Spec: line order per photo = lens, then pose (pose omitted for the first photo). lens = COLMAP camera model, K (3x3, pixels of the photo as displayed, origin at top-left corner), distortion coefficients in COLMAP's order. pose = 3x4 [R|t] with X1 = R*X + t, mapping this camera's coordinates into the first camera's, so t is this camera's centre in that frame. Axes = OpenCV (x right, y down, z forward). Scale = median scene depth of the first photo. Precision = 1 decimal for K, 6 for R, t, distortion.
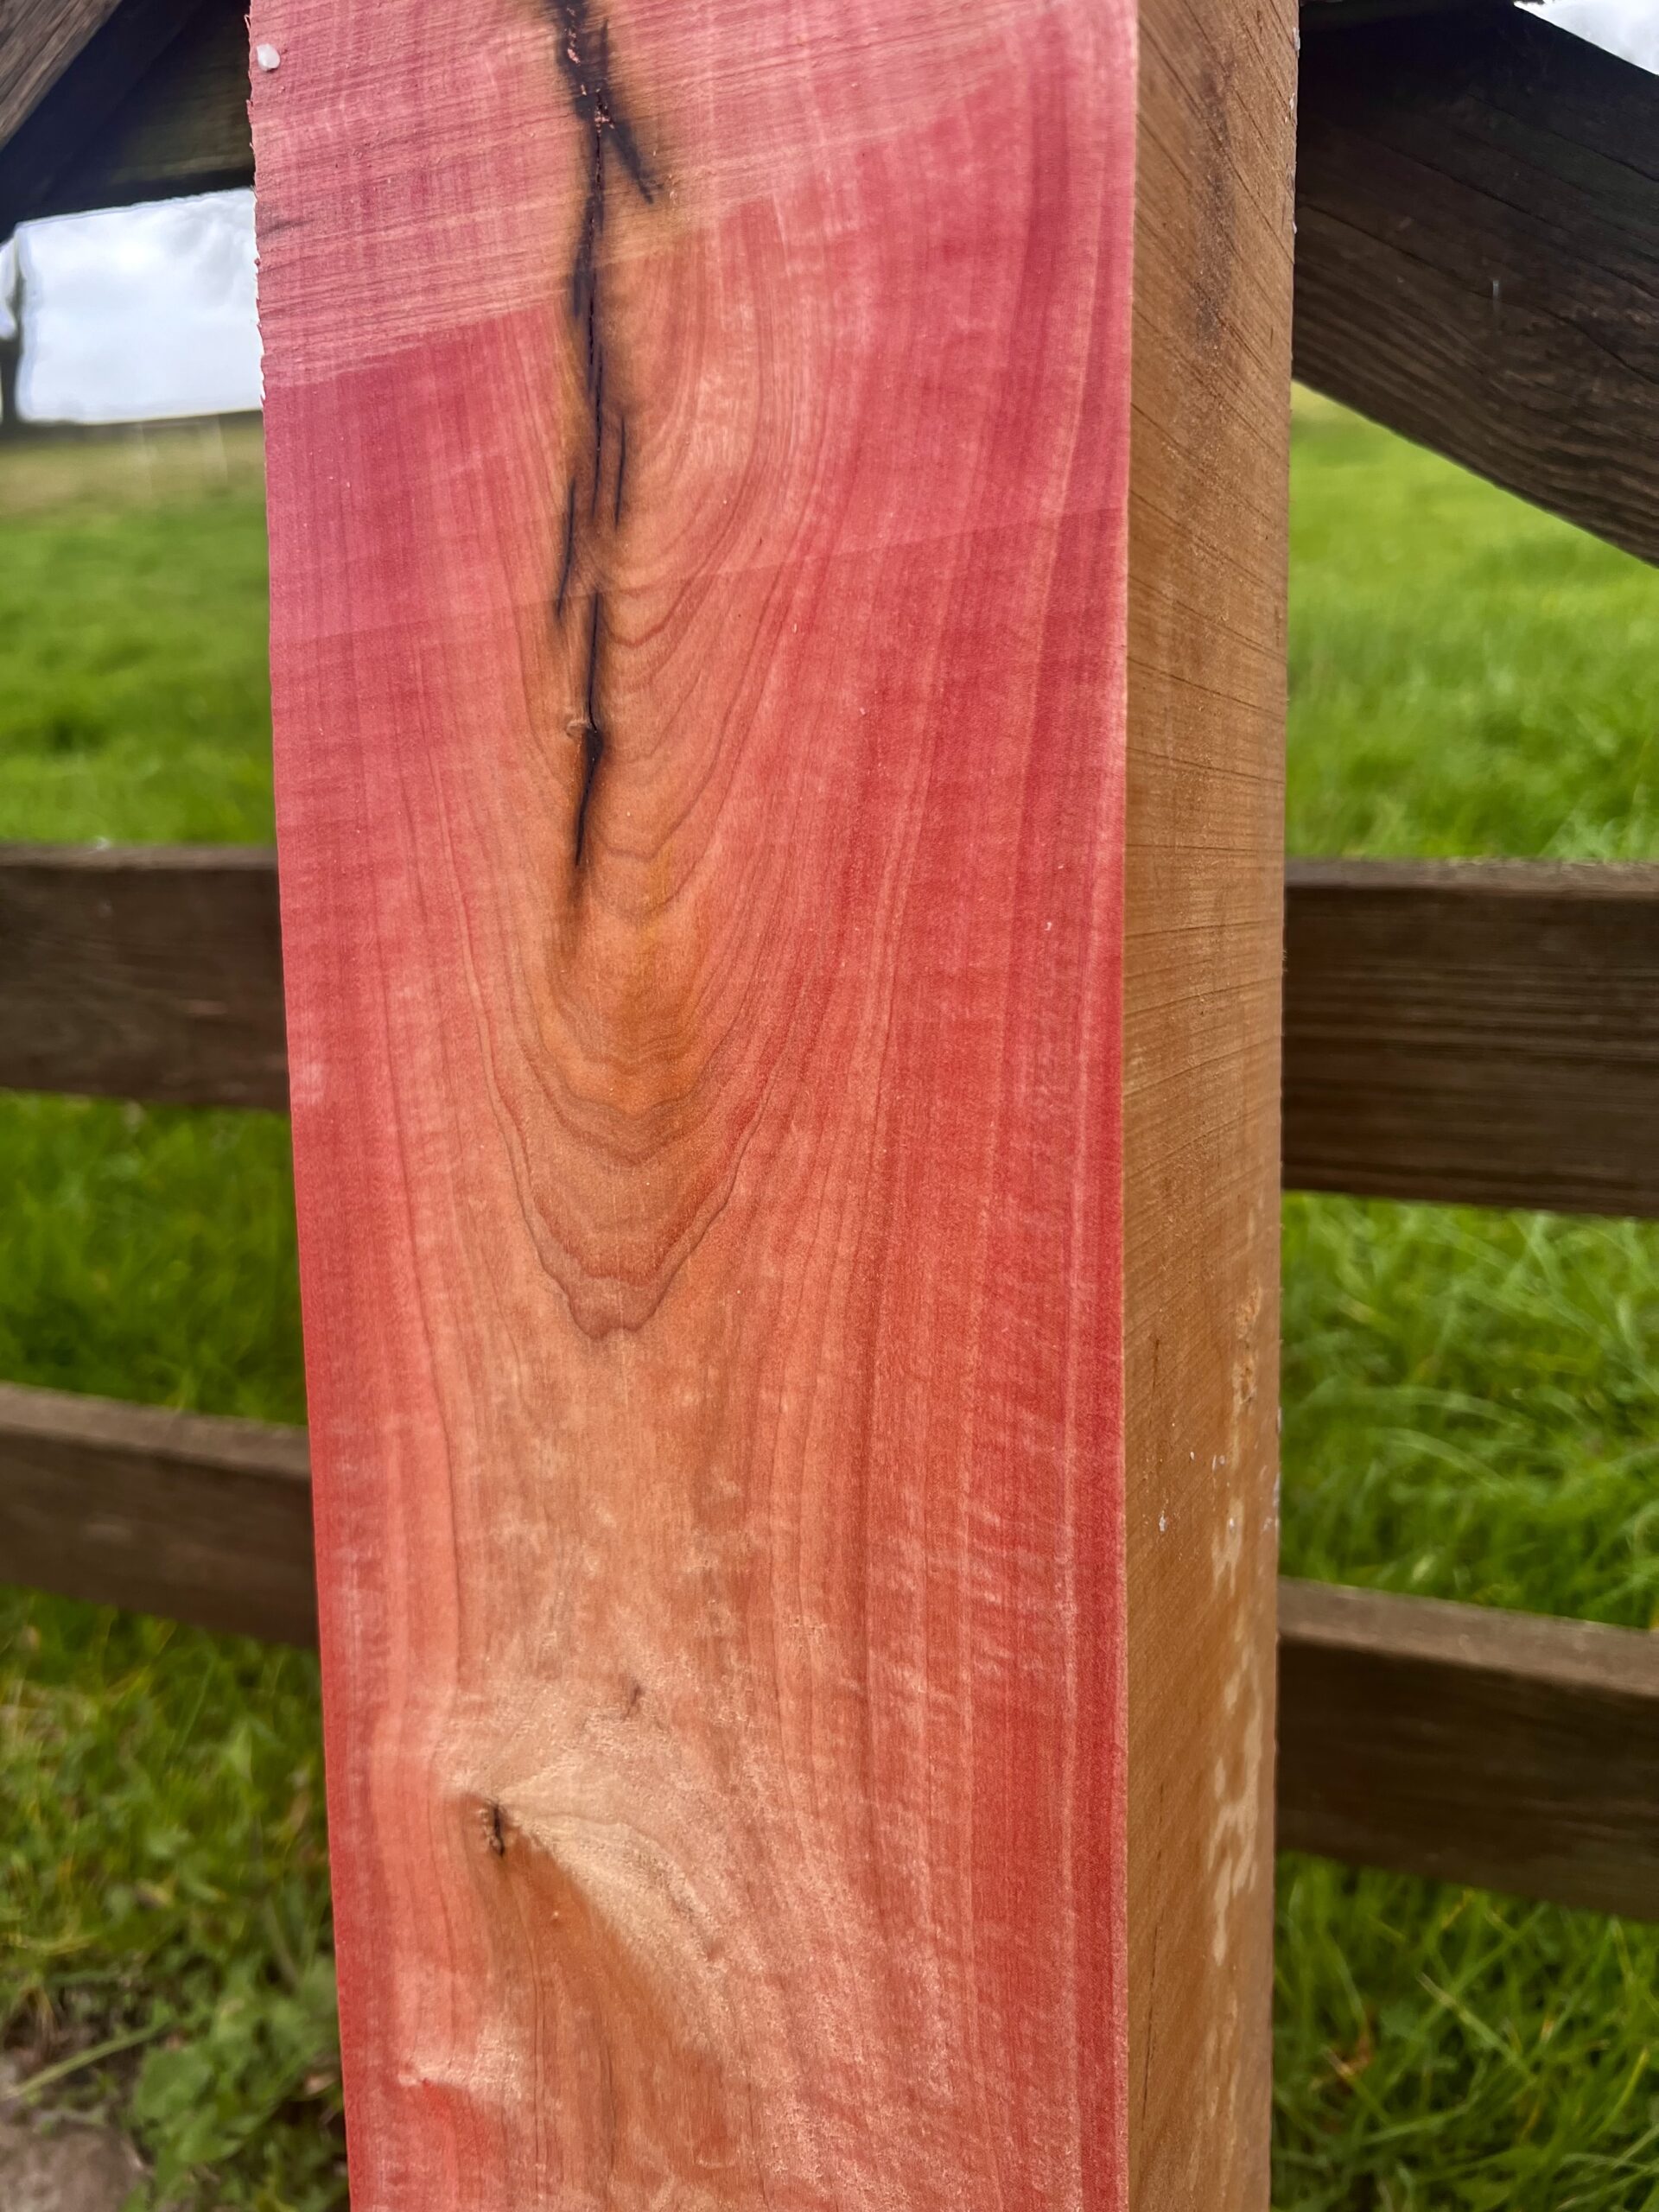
lens RADIAL K [[1686.4, 0, 823.4], [0, 1686.4, 1113.3], [0, 0, 1]] dist [0.042182, -0.055843]
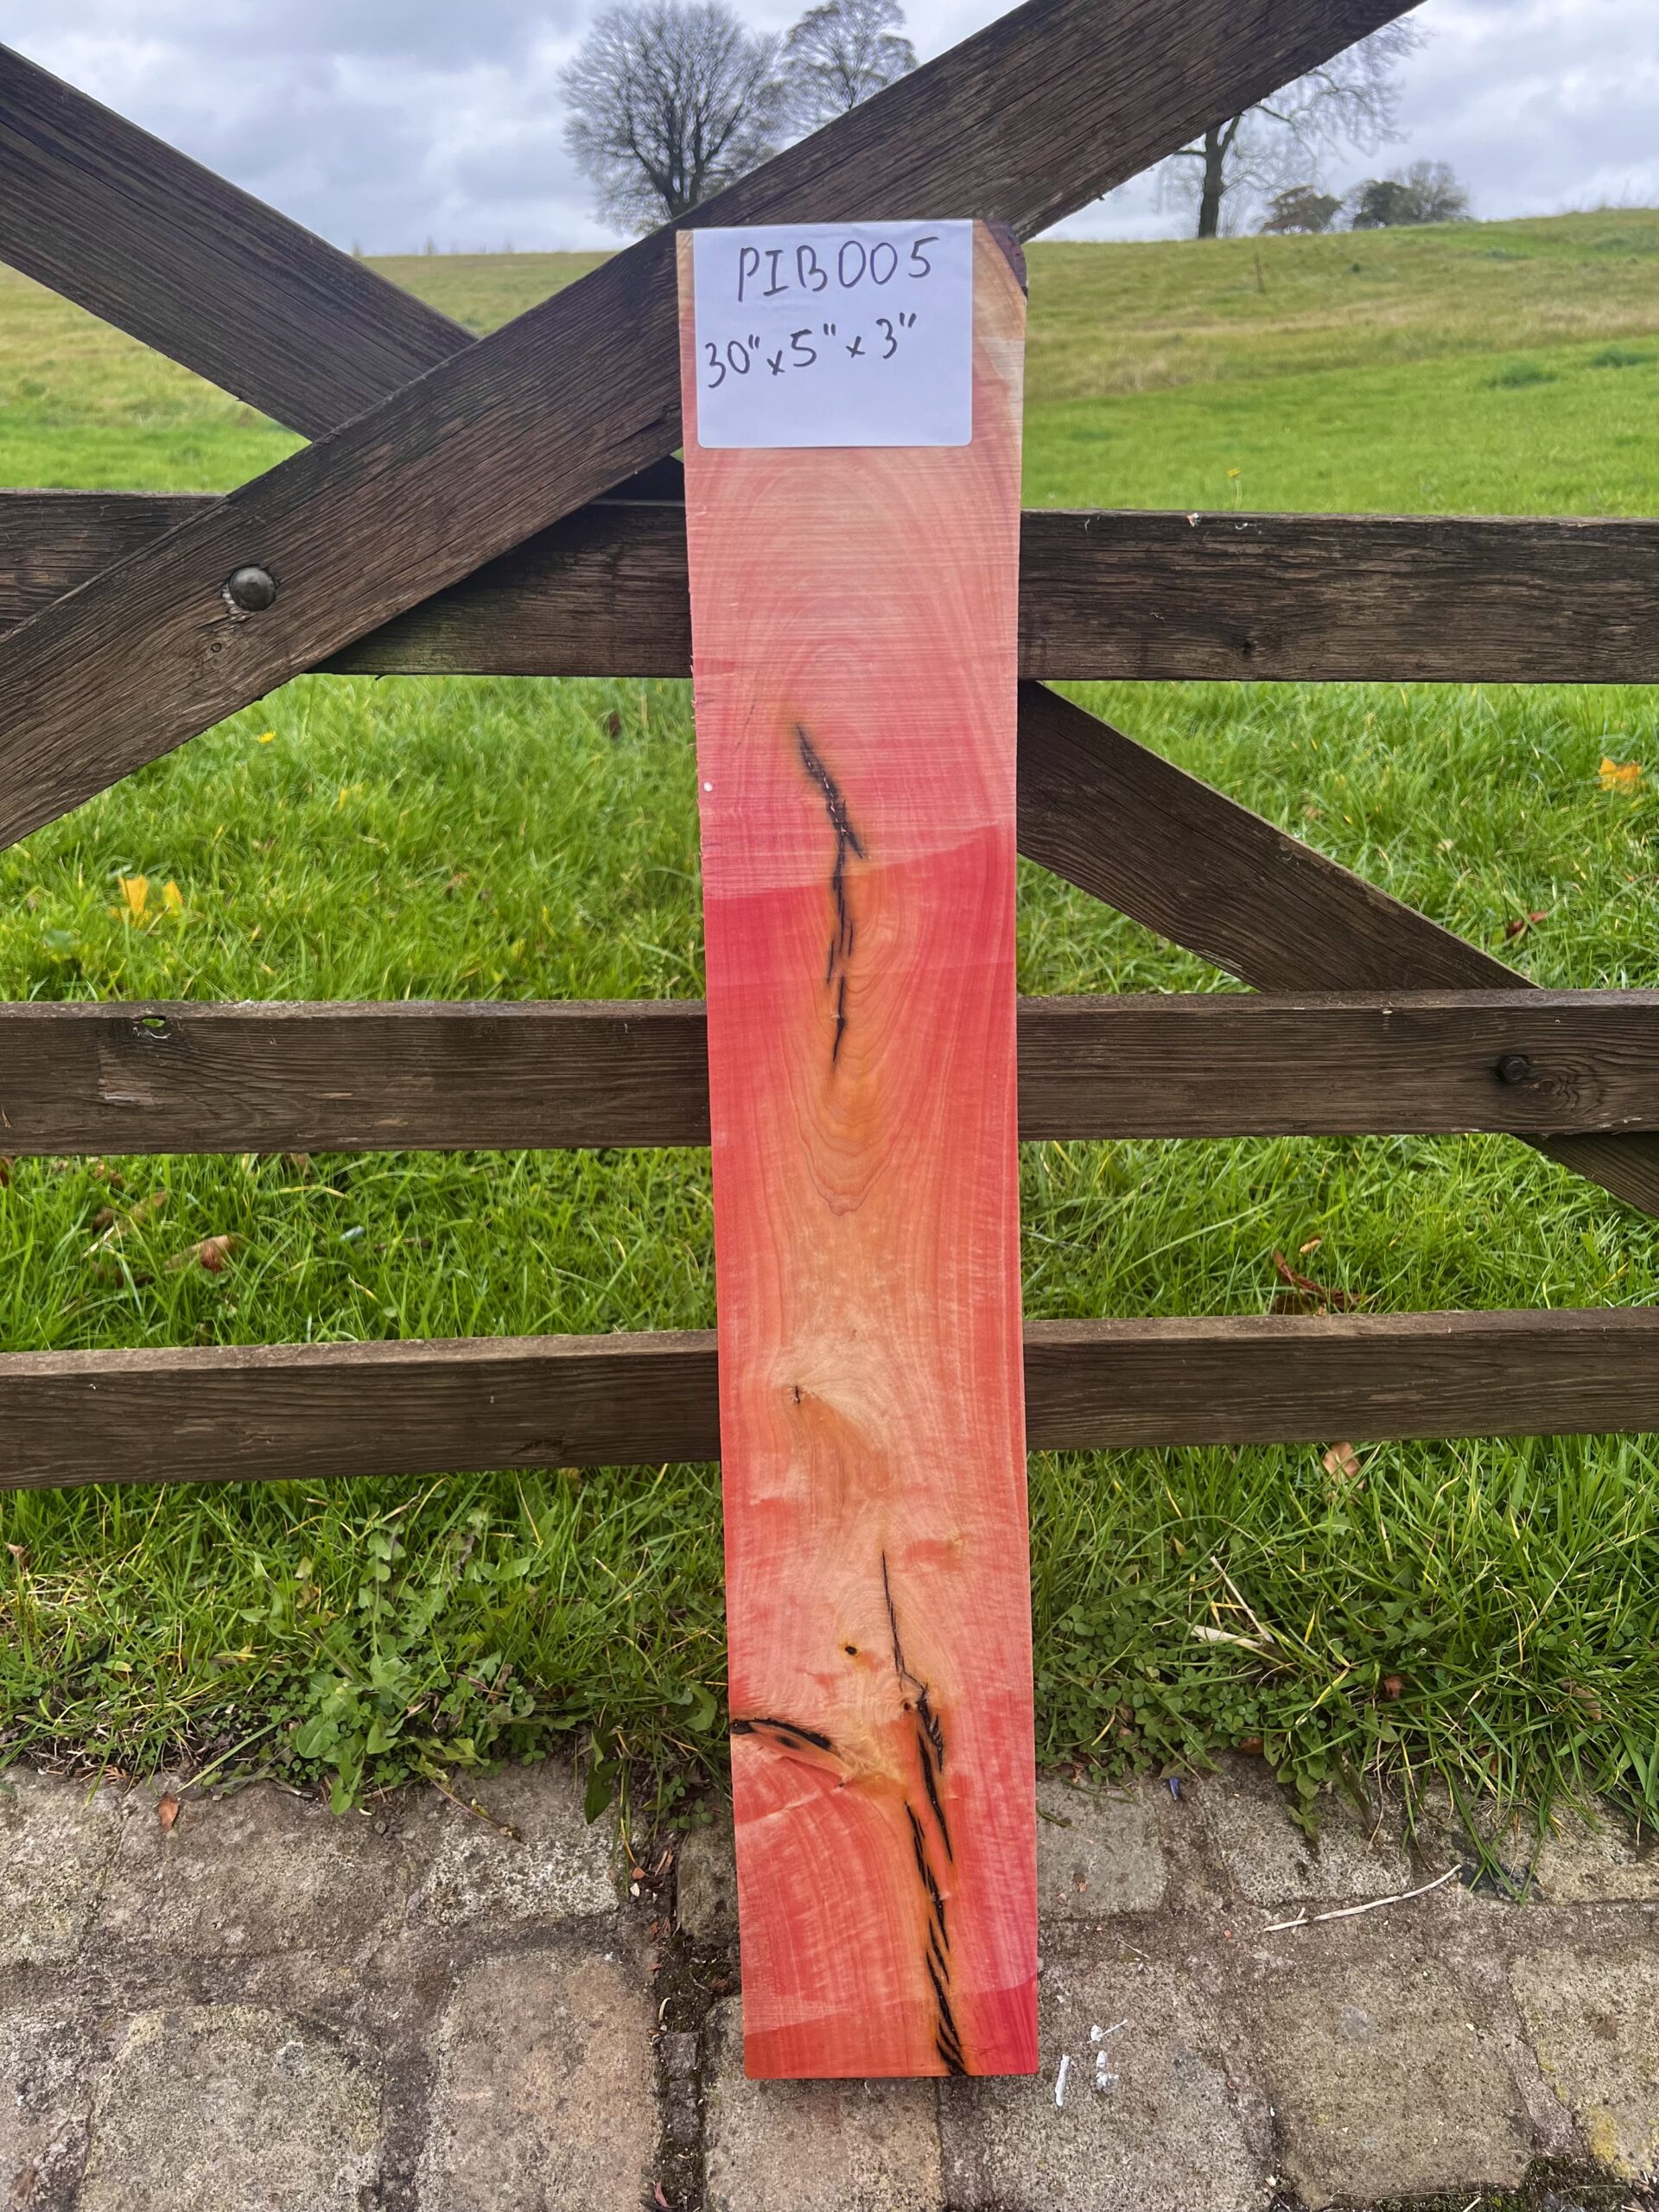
lens RADIAL K [[1686.4, 0, 826.4], [0, 1686.4, 1120.1], [0, 0, 1]] dist [0.042182, -0.055843]
pose [[0.900550, -0.088837, 0.425578, -0.597462], [0.073123, 0.995905, 0.053156, -0.082668], [-0.428558, -0.016750, 0.903359, -0.713802]]
